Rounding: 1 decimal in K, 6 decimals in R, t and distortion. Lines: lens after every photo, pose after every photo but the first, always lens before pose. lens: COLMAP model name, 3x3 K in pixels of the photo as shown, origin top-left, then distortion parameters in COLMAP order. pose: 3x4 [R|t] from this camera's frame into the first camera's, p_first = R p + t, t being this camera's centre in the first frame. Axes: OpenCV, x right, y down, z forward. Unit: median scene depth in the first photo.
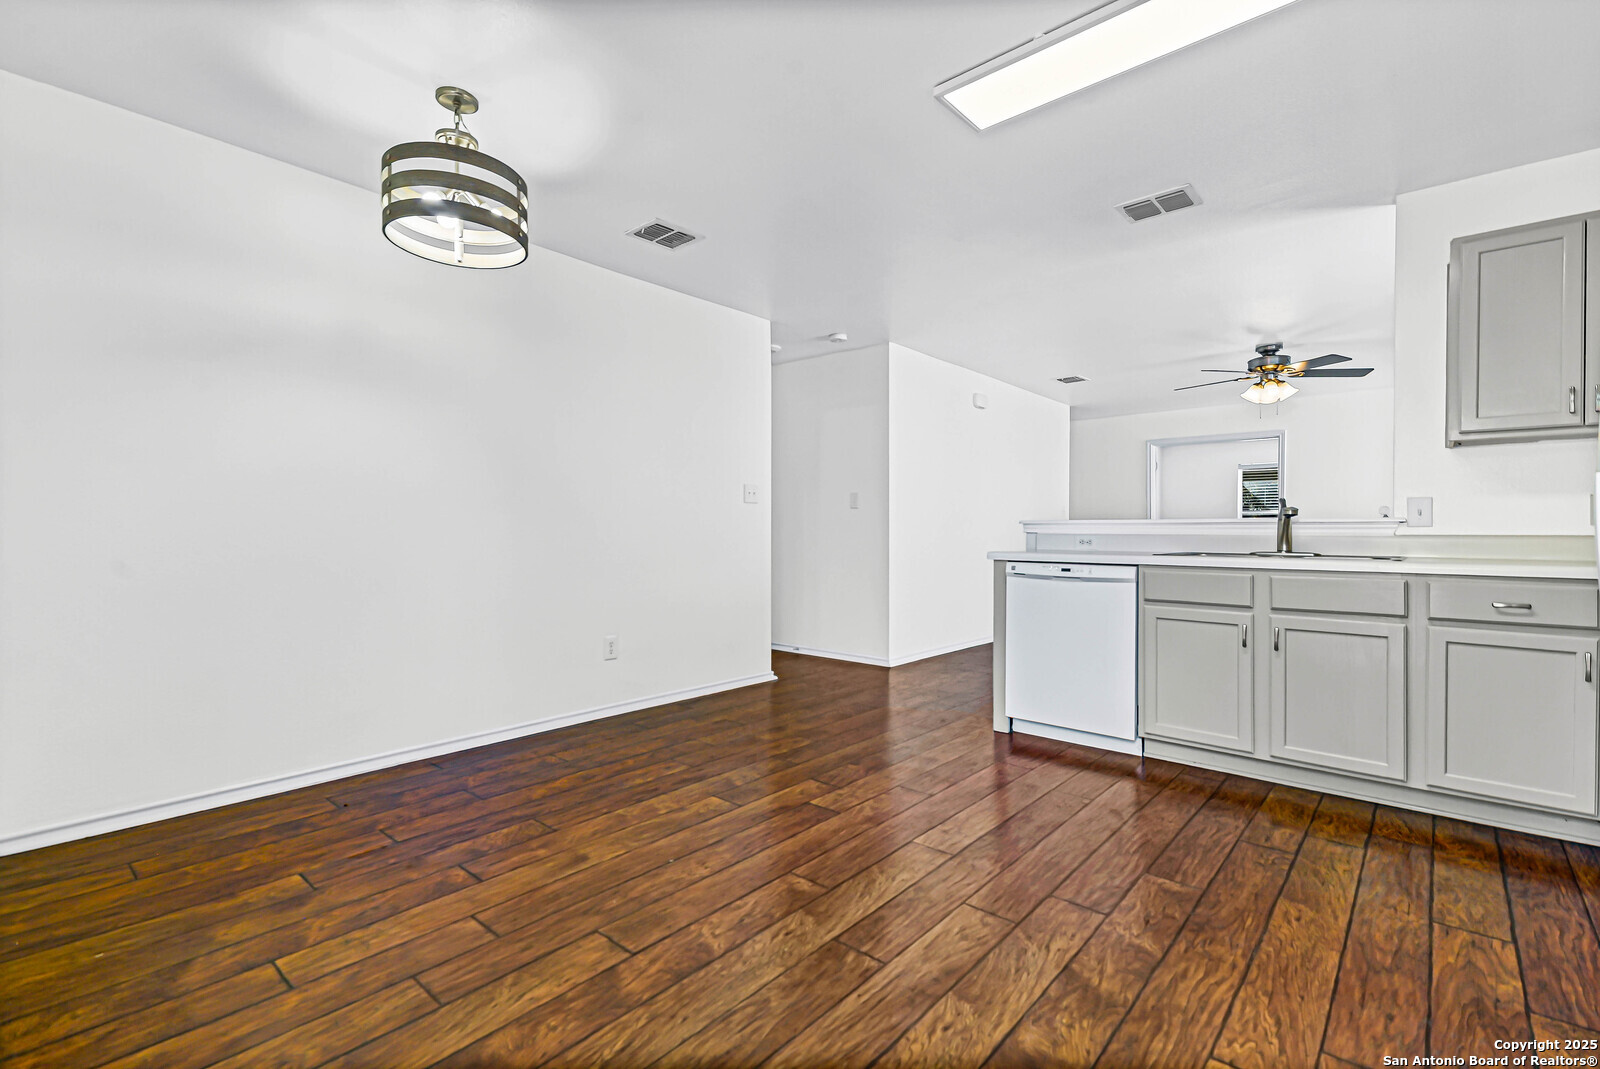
lens RADIAL K [[715.3, 0, 800.0], [0, 715.3, 534.5], [0, 0, 1]] dist [0.046439, -0.000176]
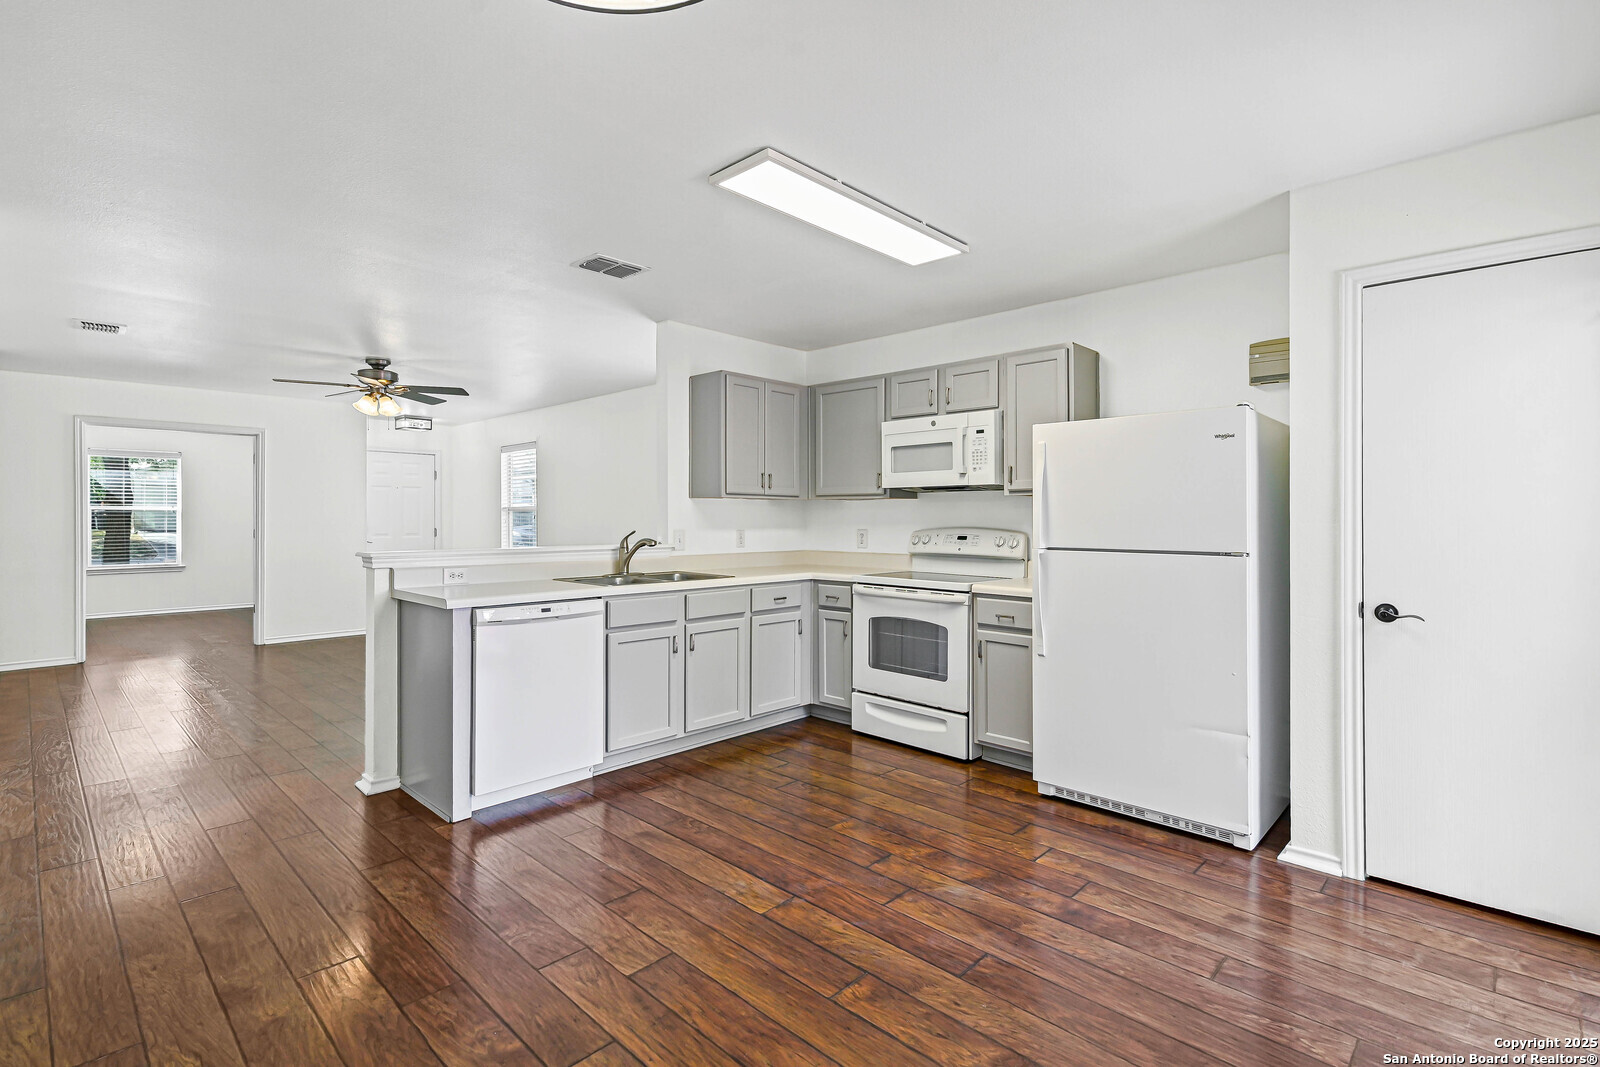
lens RADIAL K [[729.9, 0, 803.4], [0, 729.9, 521.3], [0, 0, 1]] dist [0.012659, 0.000200]
pose [[0.067439, -0.006592, 0.997702, -0.788524], [0.000317, 0.999978, 0.006585, -0.102935], [-0.997723, -0.000128, 0.067439, 0.851289]]
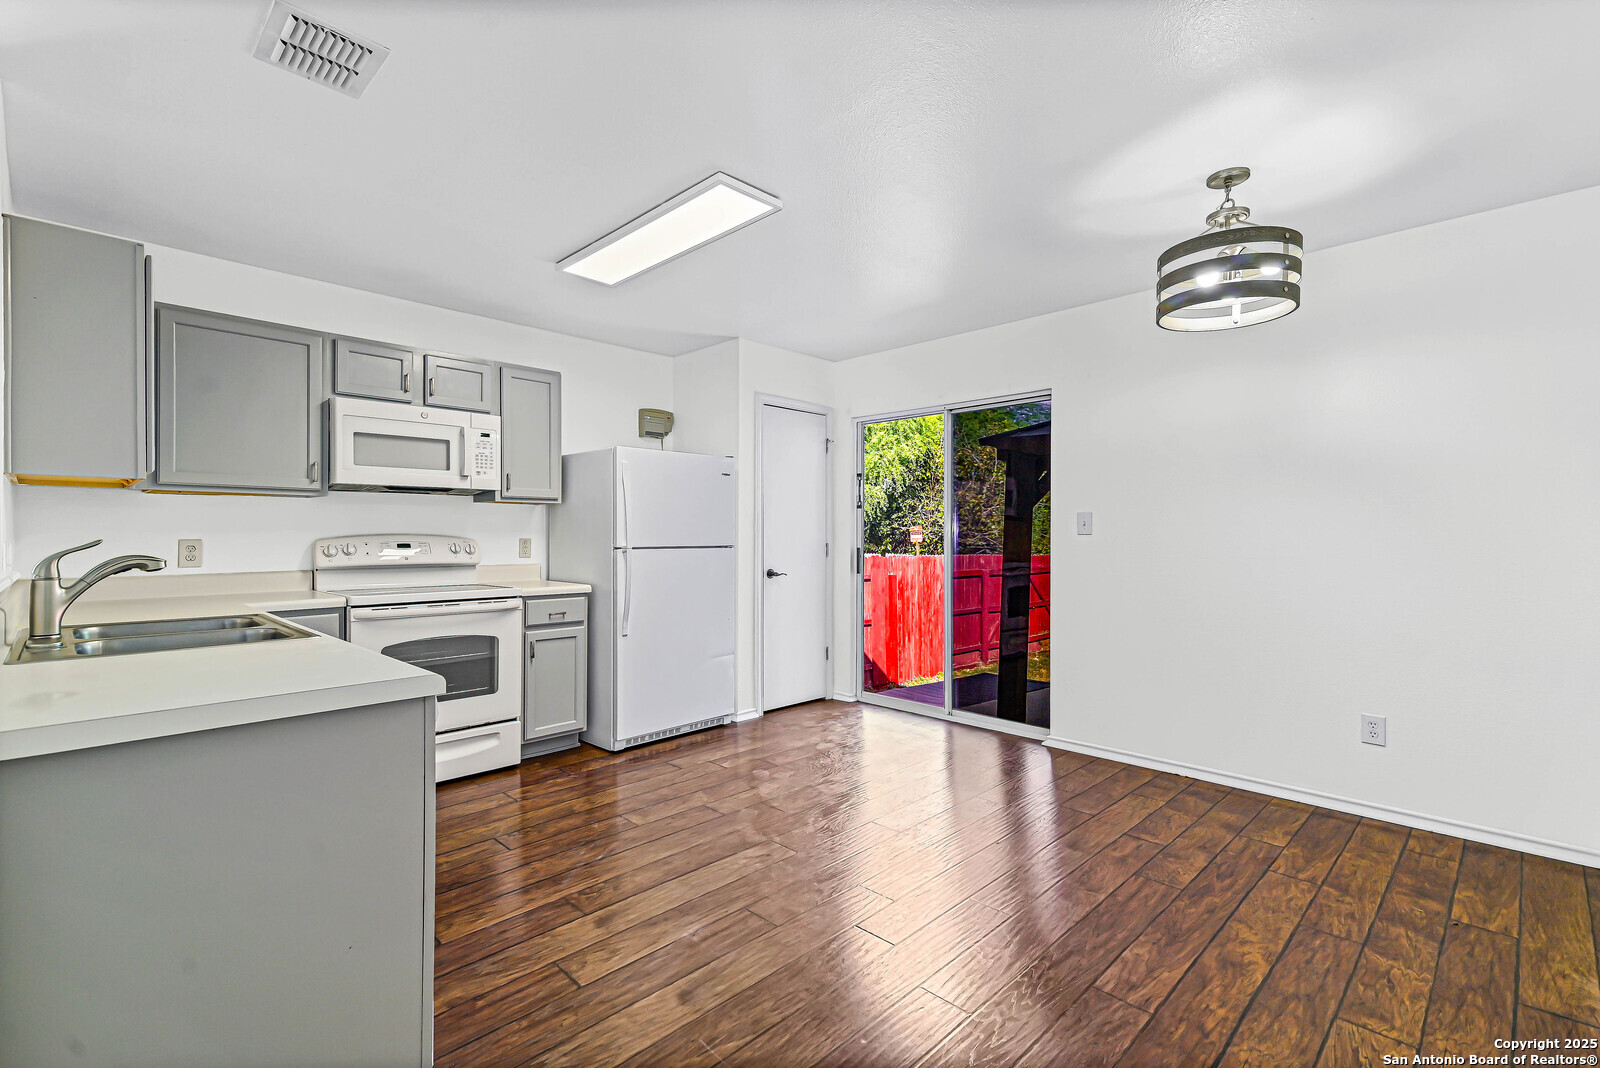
lens RADIAL K [[728.6, 0, 771.7], [0, 728.6, 537.4], [0, 0, 1]] dist [-0.002537, -0.000410]
pose [[-0.994774, -0.003458, 0.102041, 0.077051], [-0.002856, 0.999978, 0.006046, -0.079753], [-0.102059, 0.005723, -0.994762, 2.087644]]
